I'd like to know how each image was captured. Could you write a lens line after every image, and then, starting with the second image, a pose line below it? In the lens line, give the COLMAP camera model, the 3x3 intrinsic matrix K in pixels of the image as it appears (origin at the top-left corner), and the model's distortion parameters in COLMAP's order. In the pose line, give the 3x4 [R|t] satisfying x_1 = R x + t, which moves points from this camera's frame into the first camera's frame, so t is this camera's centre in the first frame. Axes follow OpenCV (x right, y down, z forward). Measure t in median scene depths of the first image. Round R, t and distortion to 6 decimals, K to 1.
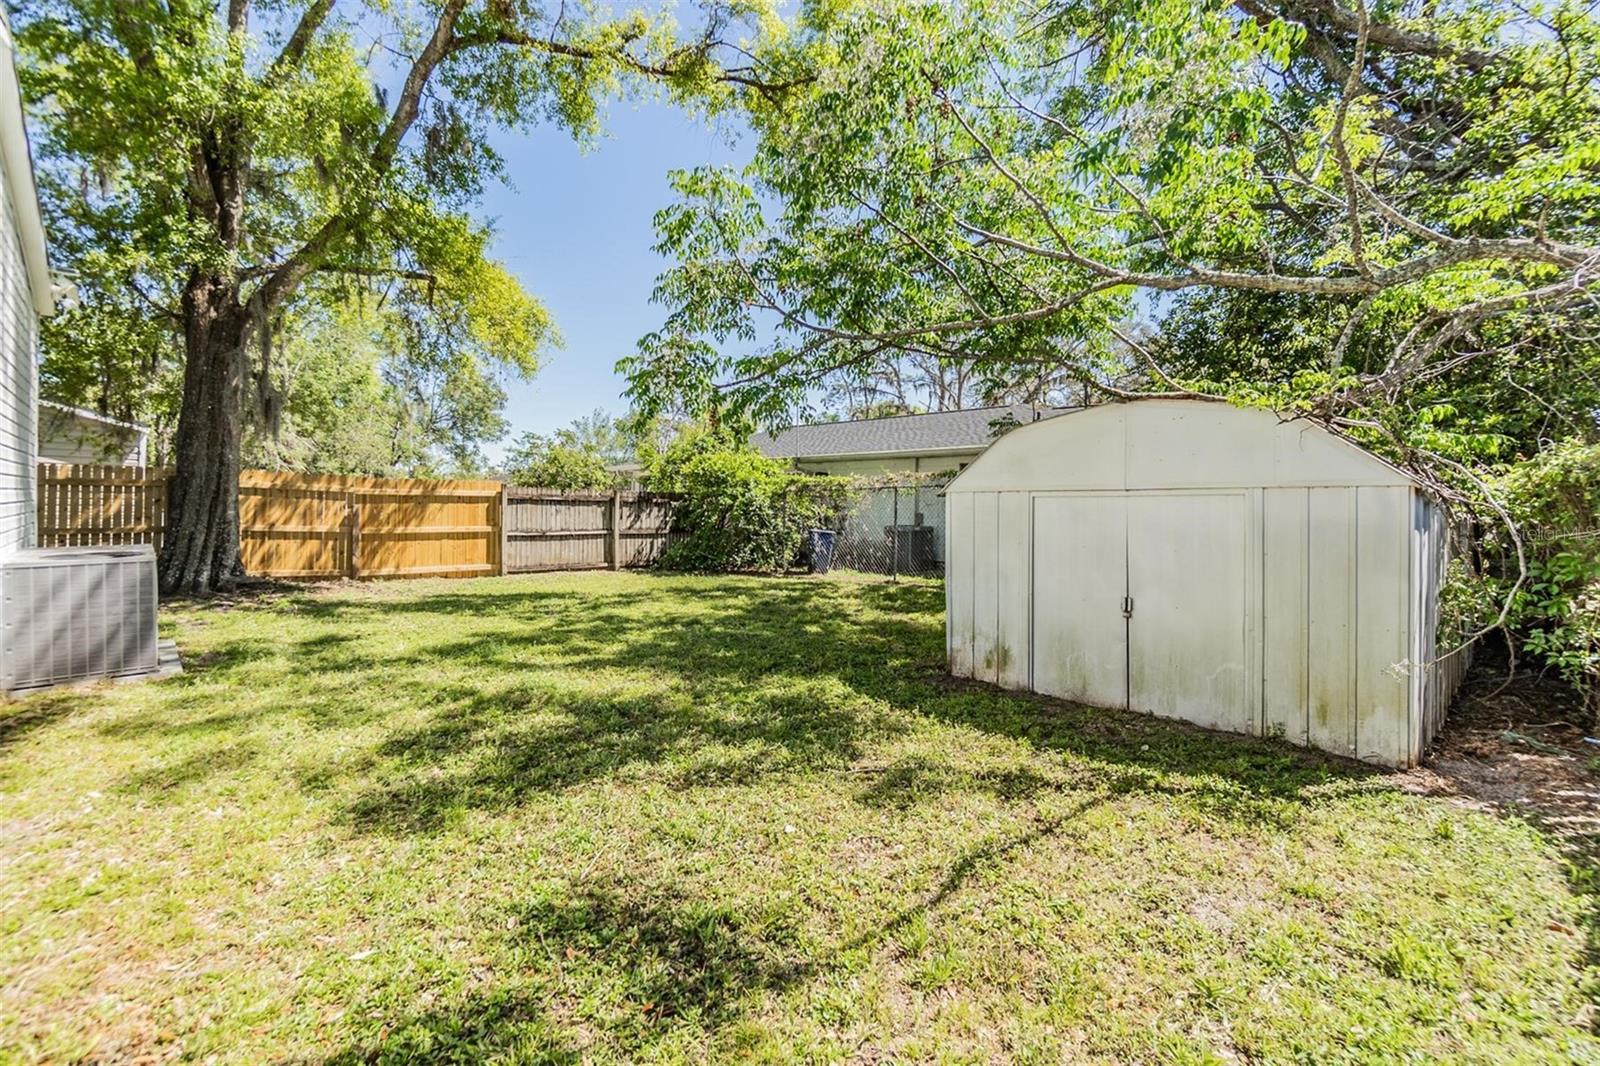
lens RADIAL K [[700.2, 0, 793.6], [0, 700.2, 509.8], [0, 0, 1]] dist [-0.002609, -0.000685]
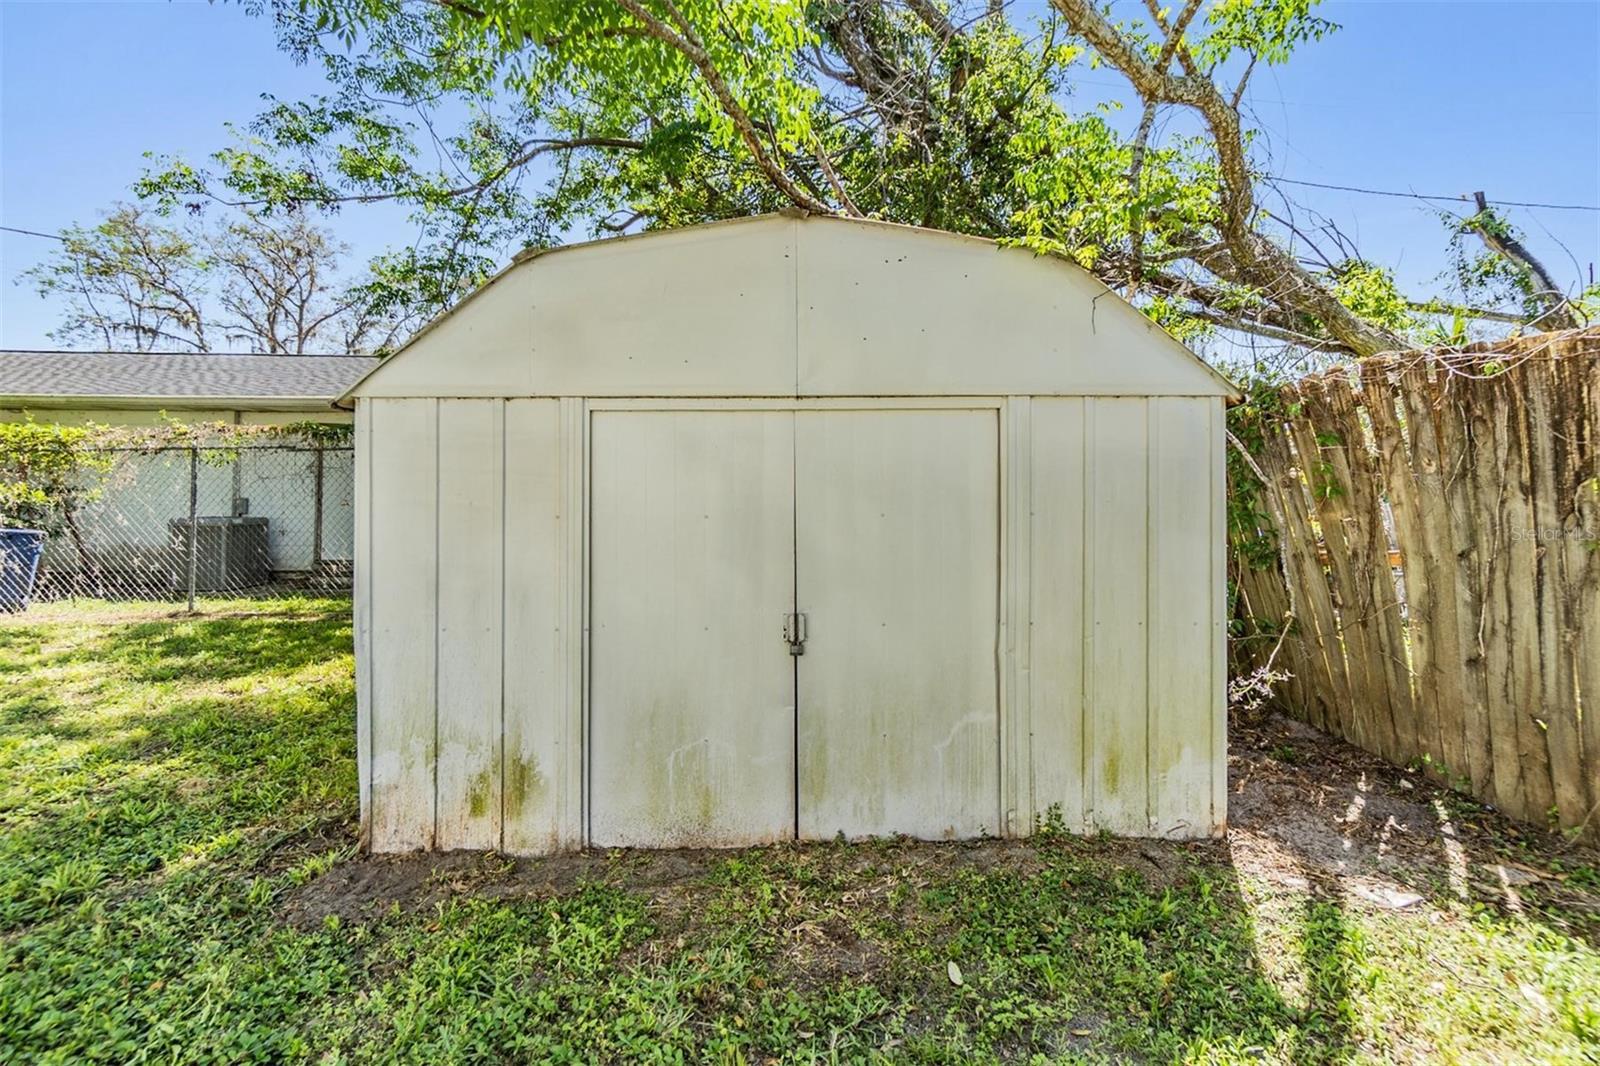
lens RADIAL K [[724.0, 0, 797.9], [0, 724.0, 486.7], [0, 0, 1]] dist [-0.001301, -0.000242]
pose [[0.666808, 0.005062, 0.745213, 0.079408], [0.011997, 0.999774, -0.017526, 0.036815], [-0.745133, 0.020627, 0.666597, 0.546577]]
